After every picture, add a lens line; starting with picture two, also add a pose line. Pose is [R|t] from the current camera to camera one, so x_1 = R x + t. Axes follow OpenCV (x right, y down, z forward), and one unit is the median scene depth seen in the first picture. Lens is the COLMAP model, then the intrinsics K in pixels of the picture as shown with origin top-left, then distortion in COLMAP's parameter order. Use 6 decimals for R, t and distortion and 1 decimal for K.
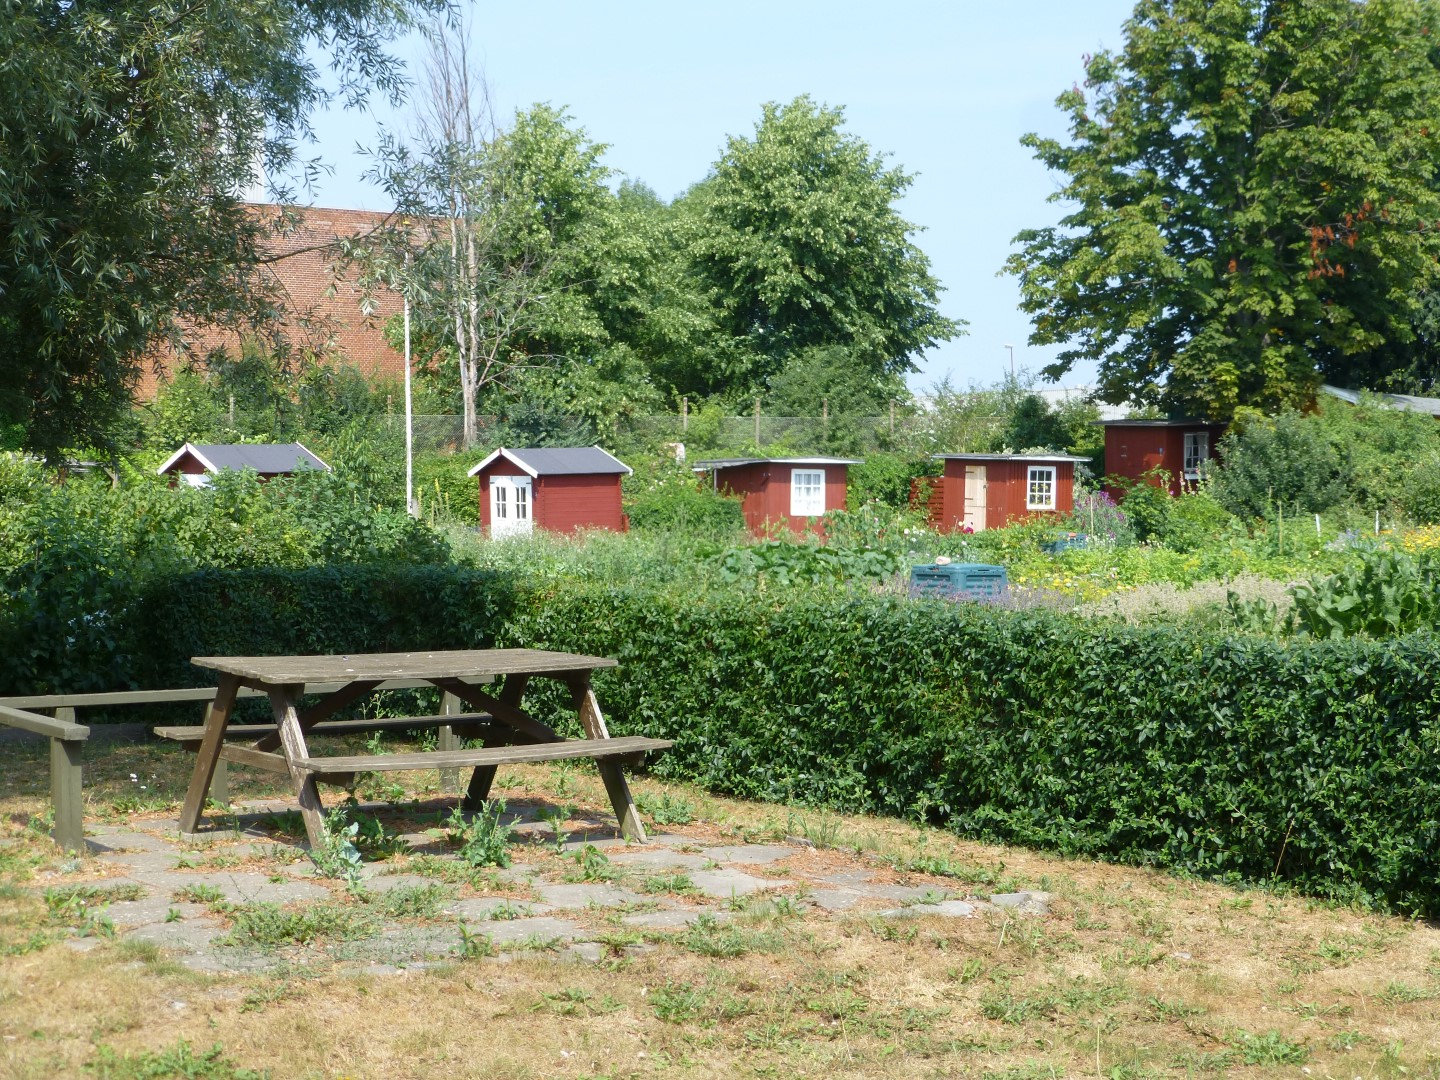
lens RADIAL K [[2393.1, 0, 720.0], [0, 2393.1, 540.0], [0, 0, 1]] dist [-0.017294, -0.009050]
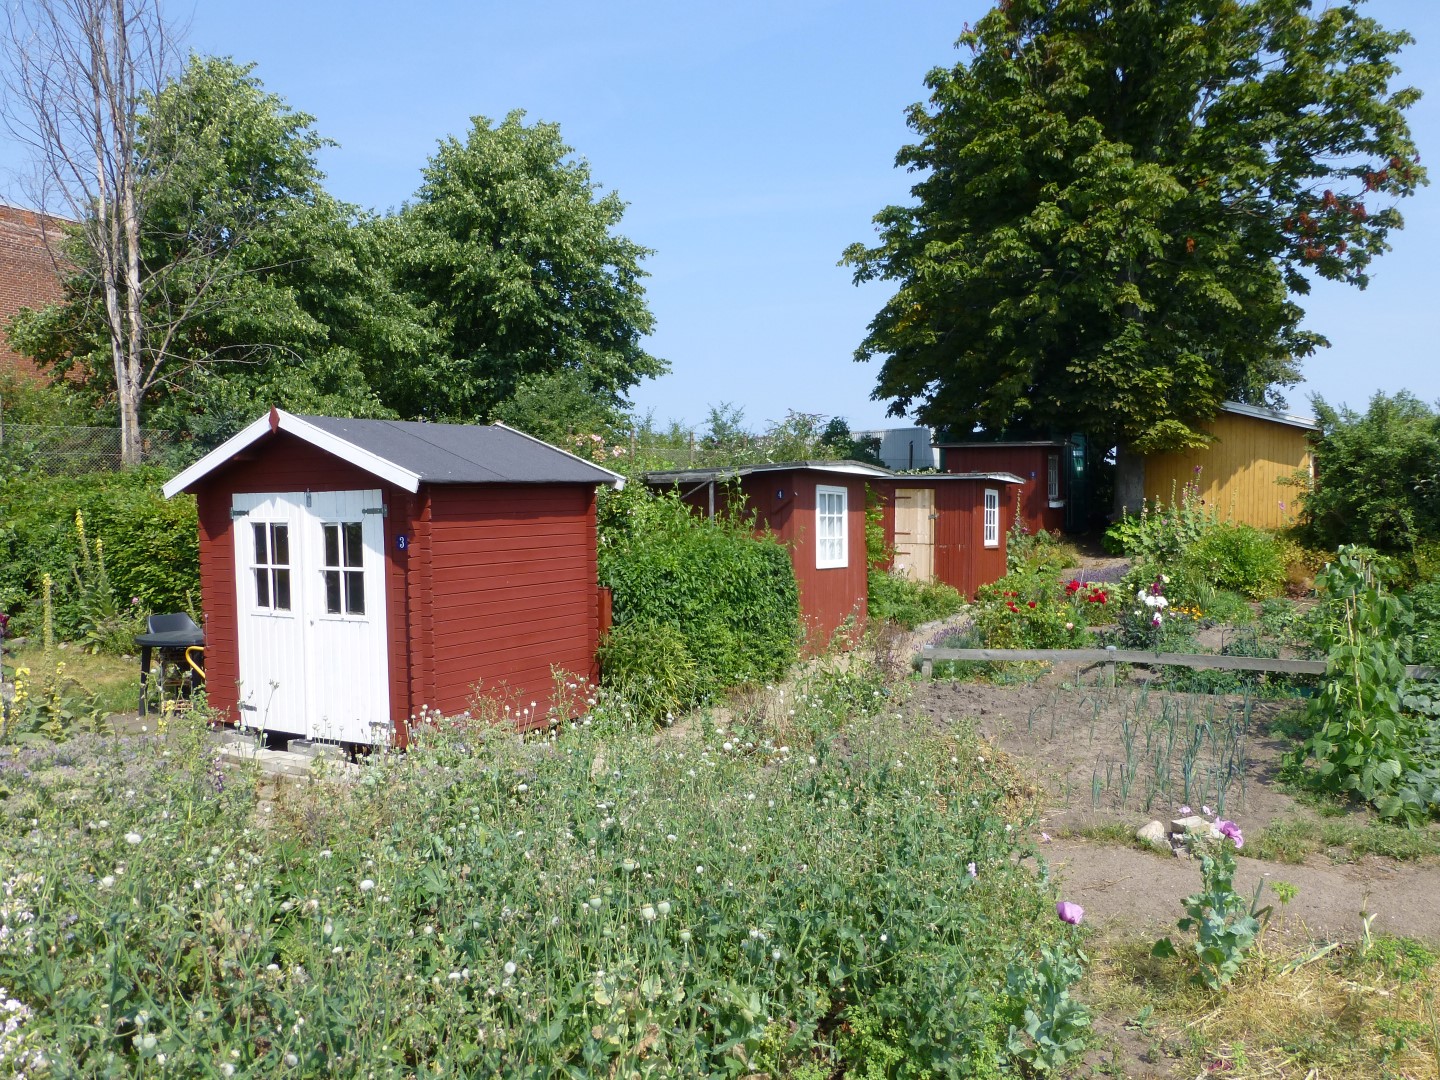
lens RADIAL K [[1098.5, 0, 720.0], [0, 1098.5, 540.0], [0, 0, 1]] dist [-0.037004, -0.001041]
pose [[0.916788, -0.020968, 0.398824, -0.073358], [0.025546, 0.999655, -0.006166, -0.013113], [-0.398557, 0.015841, 0.917007, 0.635421]]
